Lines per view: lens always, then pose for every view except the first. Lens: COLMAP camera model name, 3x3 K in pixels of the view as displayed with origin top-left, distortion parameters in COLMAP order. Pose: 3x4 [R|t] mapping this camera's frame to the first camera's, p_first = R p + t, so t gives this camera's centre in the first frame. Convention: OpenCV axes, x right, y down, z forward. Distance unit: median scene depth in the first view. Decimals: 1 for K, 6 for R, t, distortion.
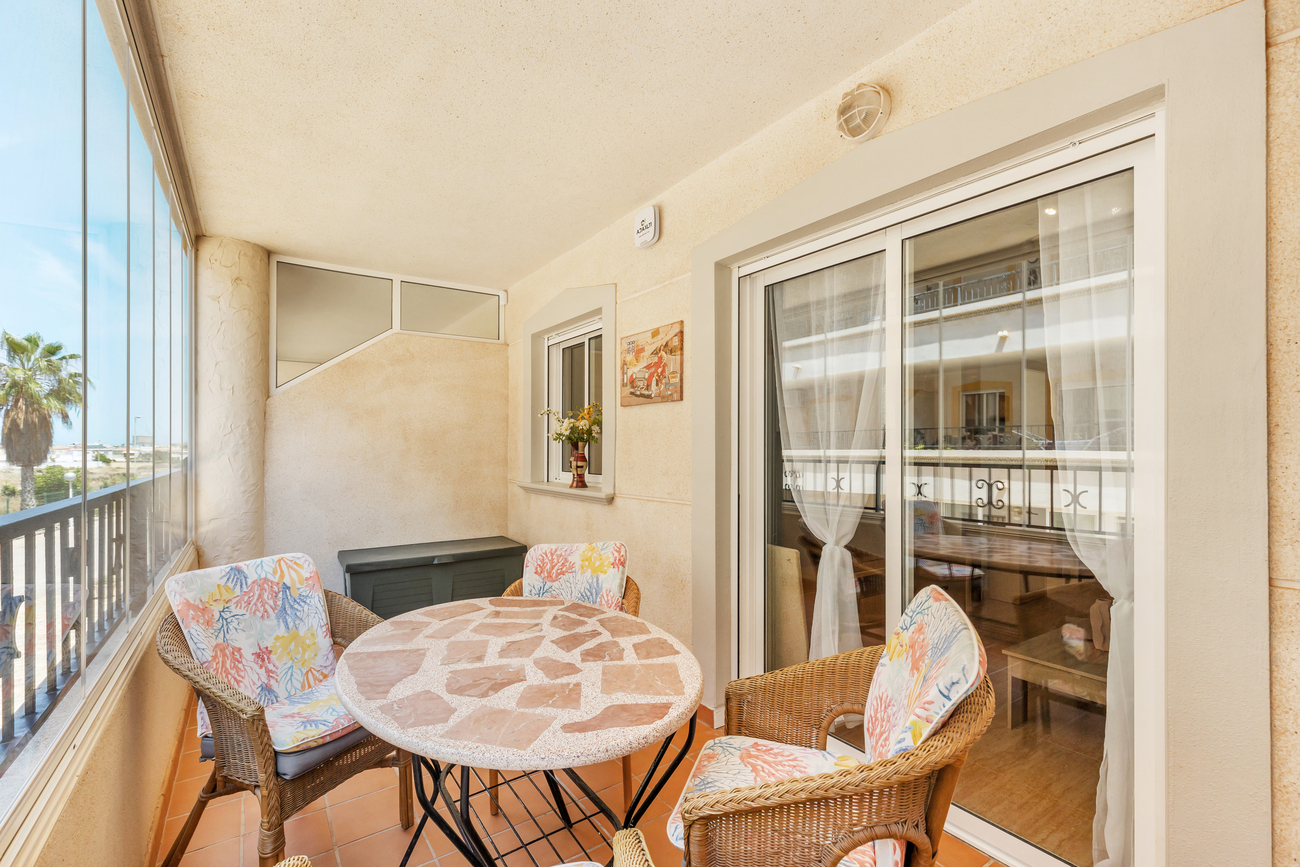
lens RADIAL K [[584.2, 0, 650.1], [0, 584.2, 444.4], [0, 0, 1]] dist [0.001620, -0.000016]
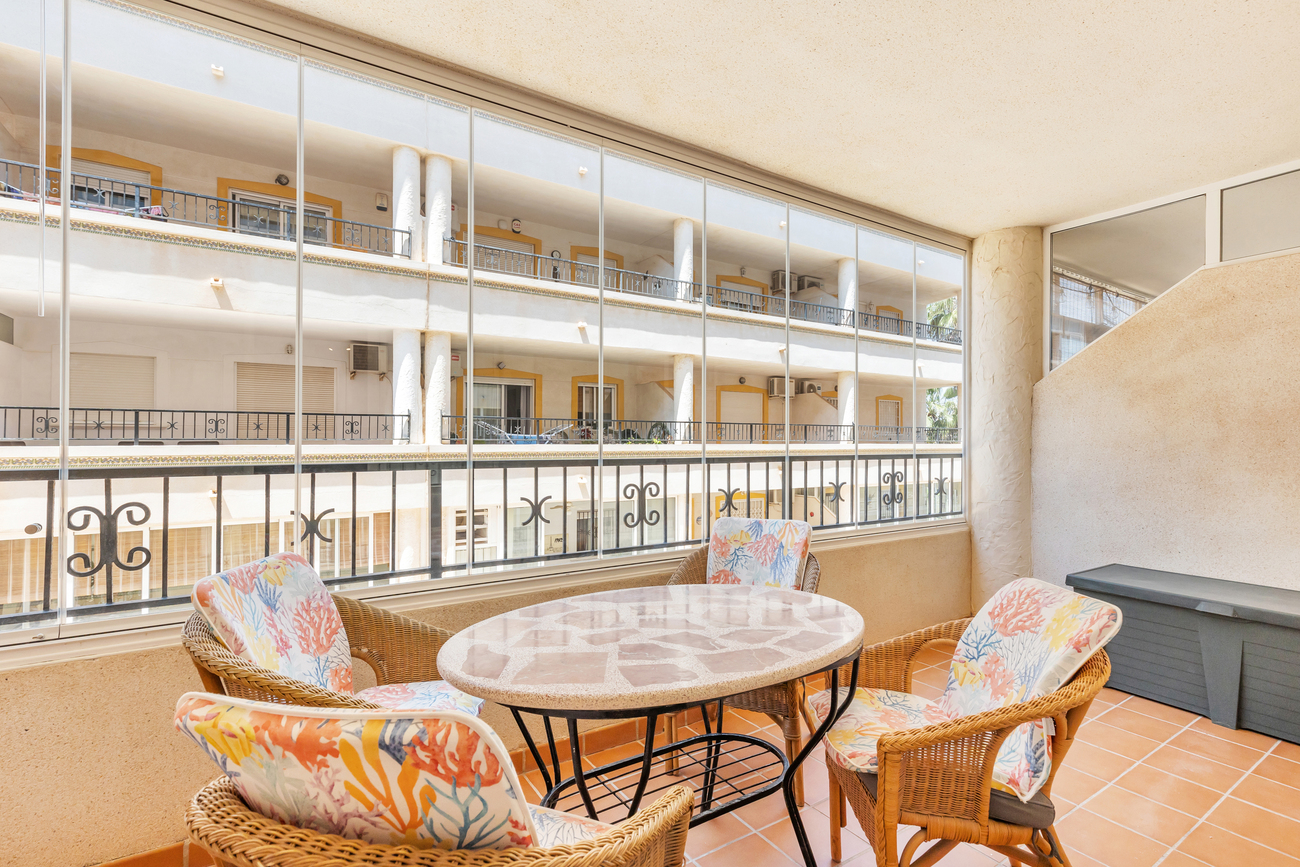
lens RADIAL K [[592.0, 0, 651.5], [0, 592.0, 443.5], [0, 0, 1]] dist [0.002599, 0.000450]
pose [[-0.034680, 0.007548, -0.999370, 0.346966], [-0.001287, 0.999970, 0.007597, 0.012826], [0.999398, 0.001550, -0.034669, 0.438163]]
